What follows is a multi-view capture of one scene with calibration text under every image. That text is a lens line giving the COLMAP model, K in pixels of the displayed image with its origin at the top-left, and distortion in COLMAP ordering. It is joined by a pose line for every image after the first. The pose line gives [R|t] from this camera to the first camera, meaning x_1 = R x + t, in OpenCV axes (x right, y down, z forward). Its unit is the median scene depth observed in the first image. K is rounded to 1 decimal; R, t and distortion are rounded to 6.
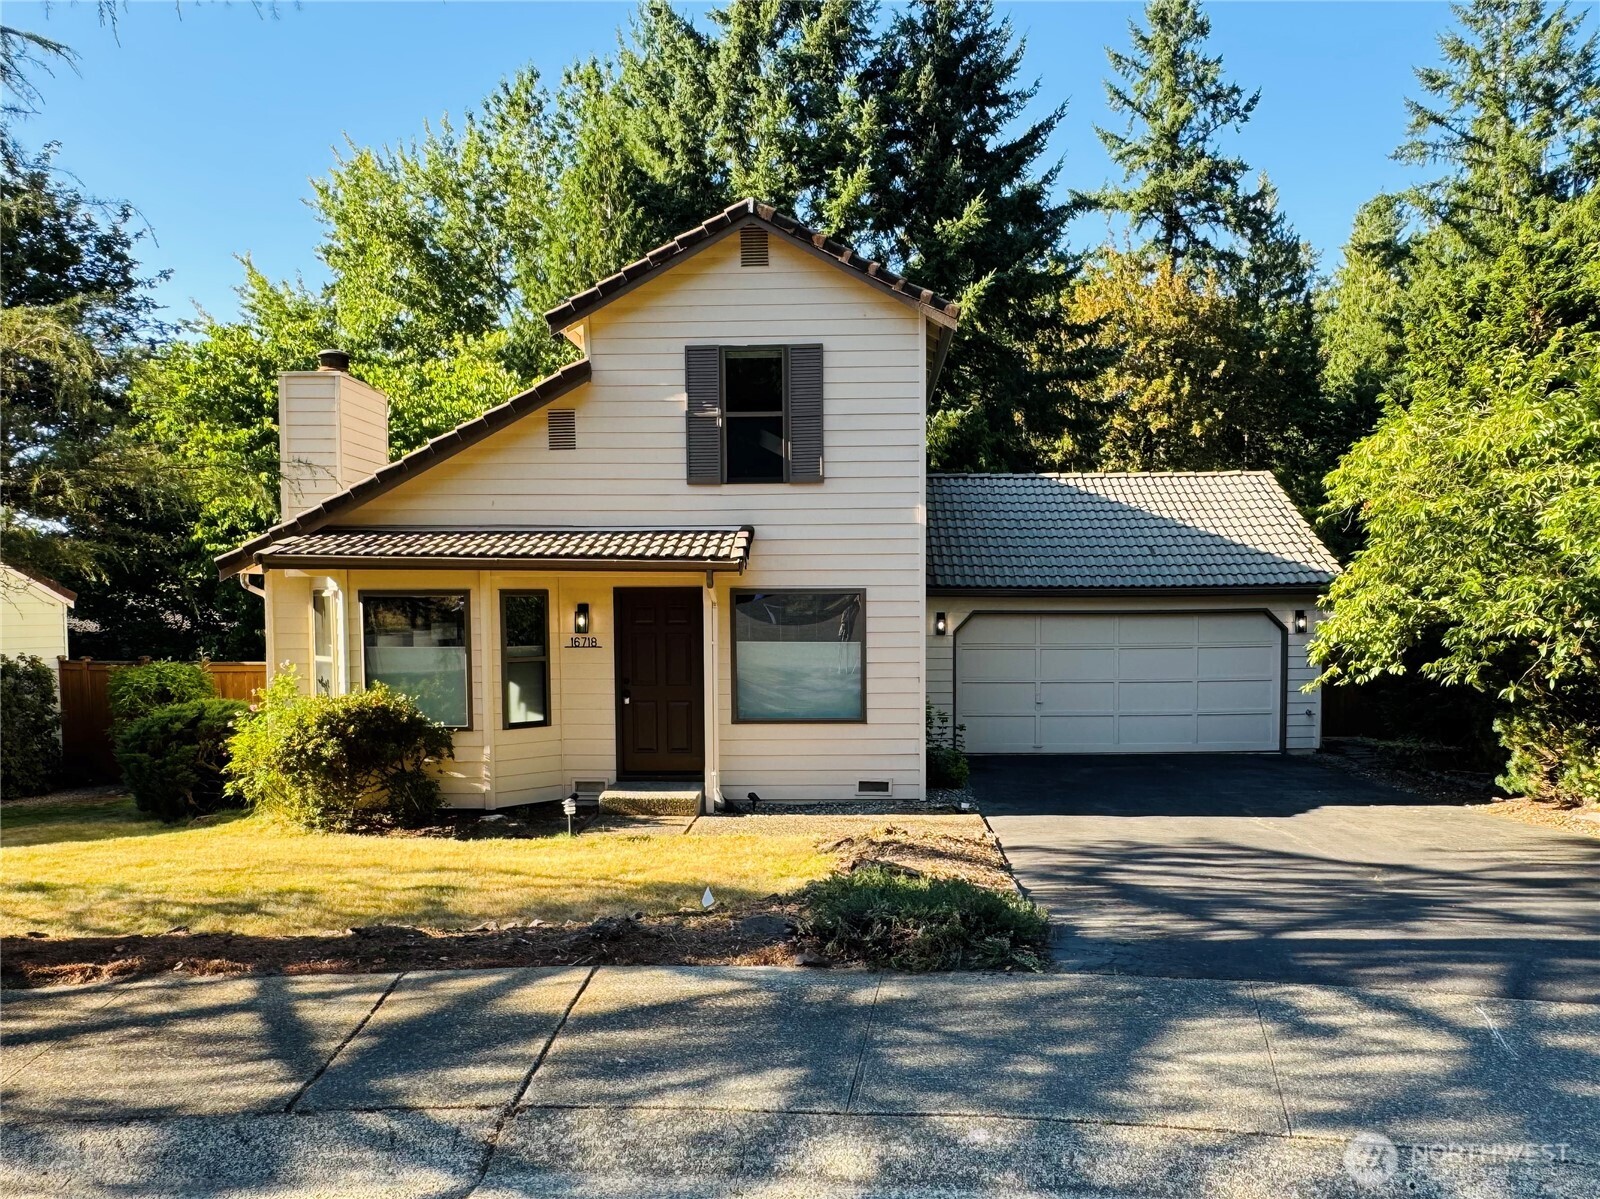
lens RADIAL K [[1202.0, 0, 800.9], [0, 1202.0, 648.3], [0, 0, 1]] dist [-0.007682, -0.003580]
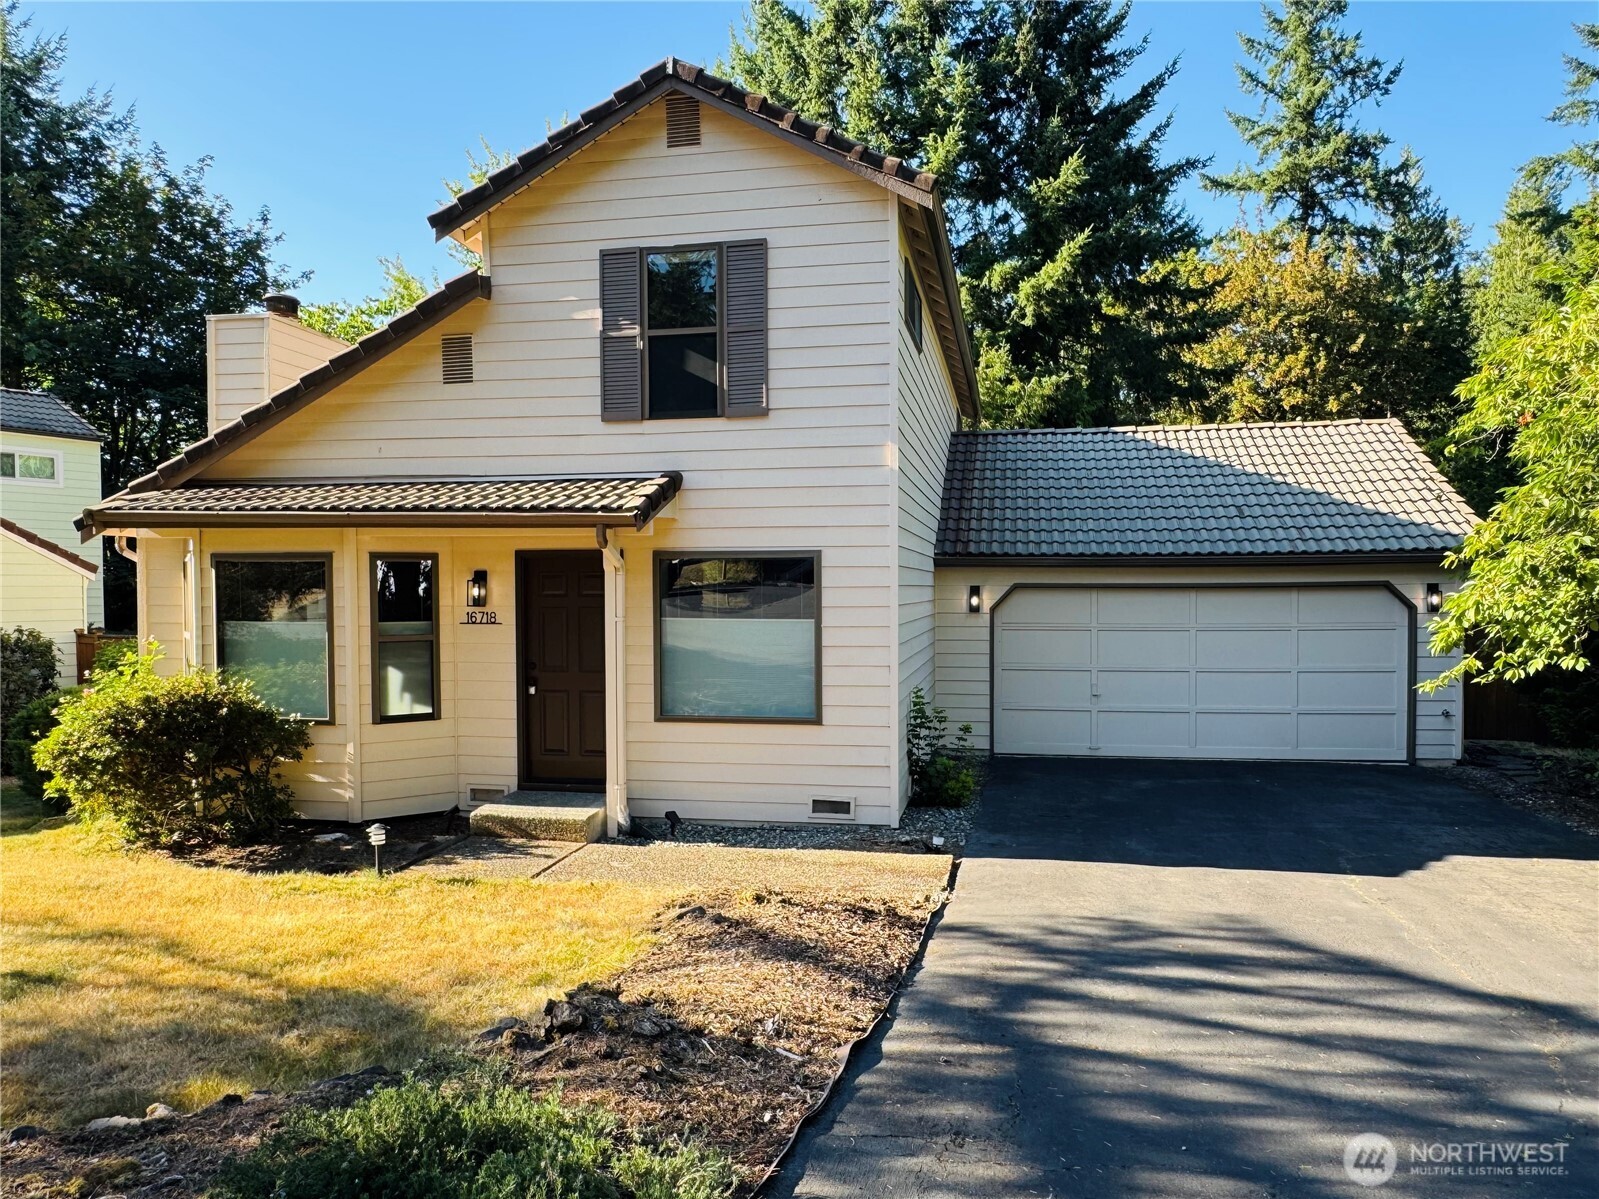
lens RADIAL K [[1094.5, 0, 794.6], [0, 1094.5, 597.5], [0, 0, 1]] dist [-0.004159, 0.000788]
pose [[0.988922, 0.002947, -0.148405, 0.106046], [-0.006888, 0.999637, -0.026052, -0.000641], [0.148274, 0.026786, 0.988583, 0.224497]]
